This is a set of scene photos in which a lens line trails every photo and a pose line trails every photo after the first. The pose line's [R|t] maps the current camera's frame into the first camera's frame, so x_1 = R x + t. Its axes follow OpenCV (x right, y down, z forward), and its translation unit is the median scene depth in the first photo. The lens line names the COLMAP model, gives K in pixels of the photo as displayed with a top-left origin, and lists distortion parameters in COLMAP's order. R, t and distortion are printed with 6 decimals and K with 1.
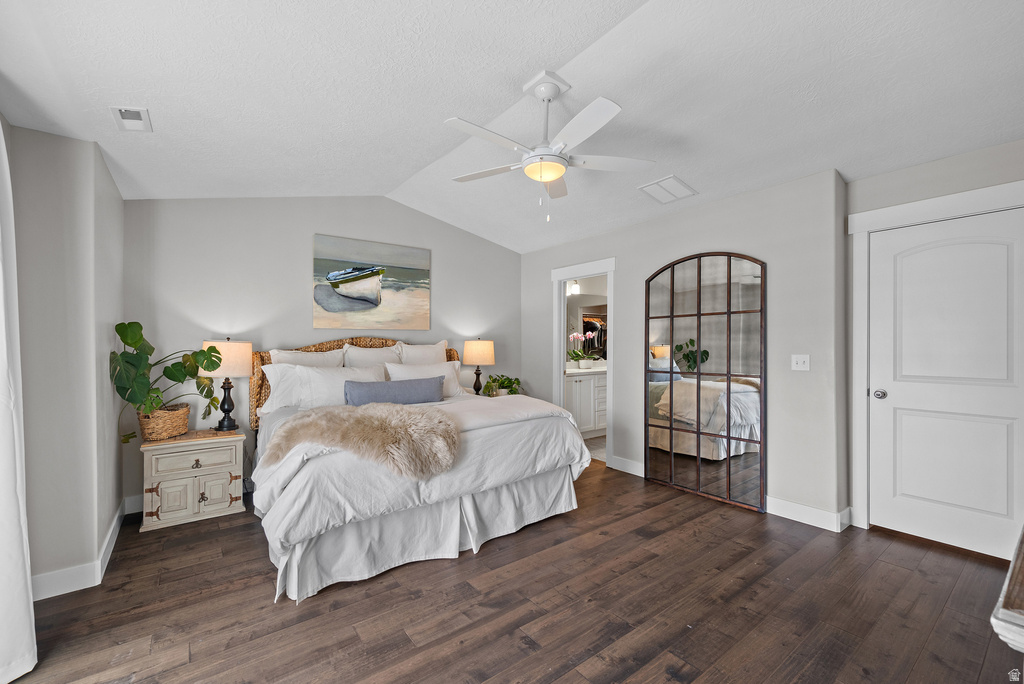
lens RADIAL K [[430.0, 0, 512.0], [0, 430.0, 342.0], [0, 0, 1]] dist [0.001589, 0.000063]
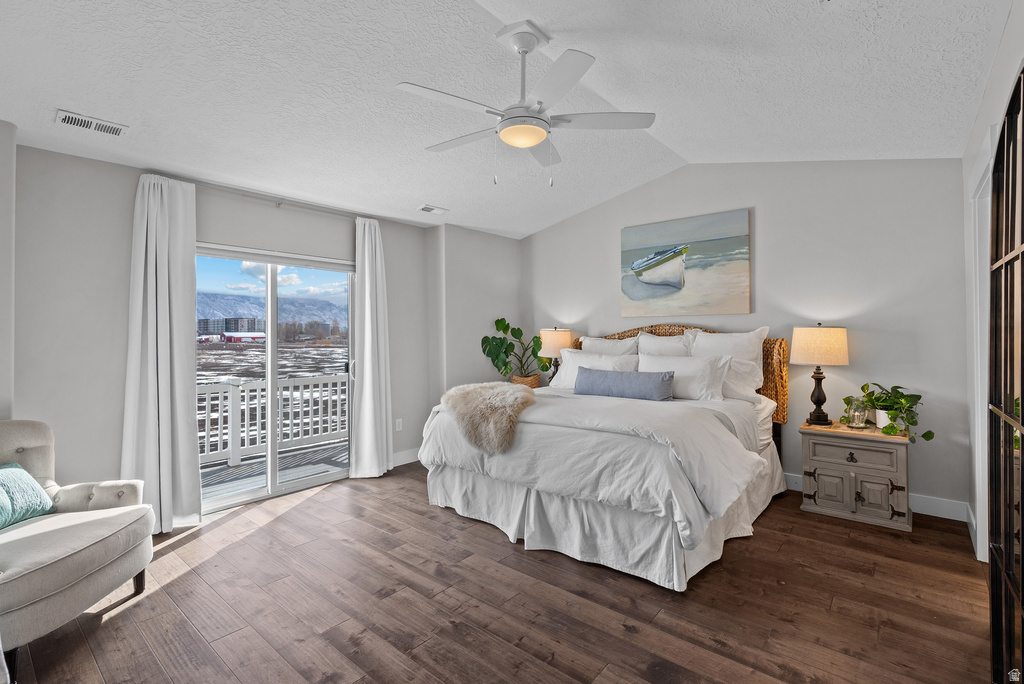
lens RADIAL K [[470.0, 0, 512.3], [0, 470.0, 325.6], [0, 0, 1]] dist [-0.009823, 0.000222]
pose [[0.221530, -0.010178, -0.975101, 0.806203], [0.007527, 0.999934, -0.008727, -0.004026], [0.975125, -0.005406, 0.221592, 0.630167]]
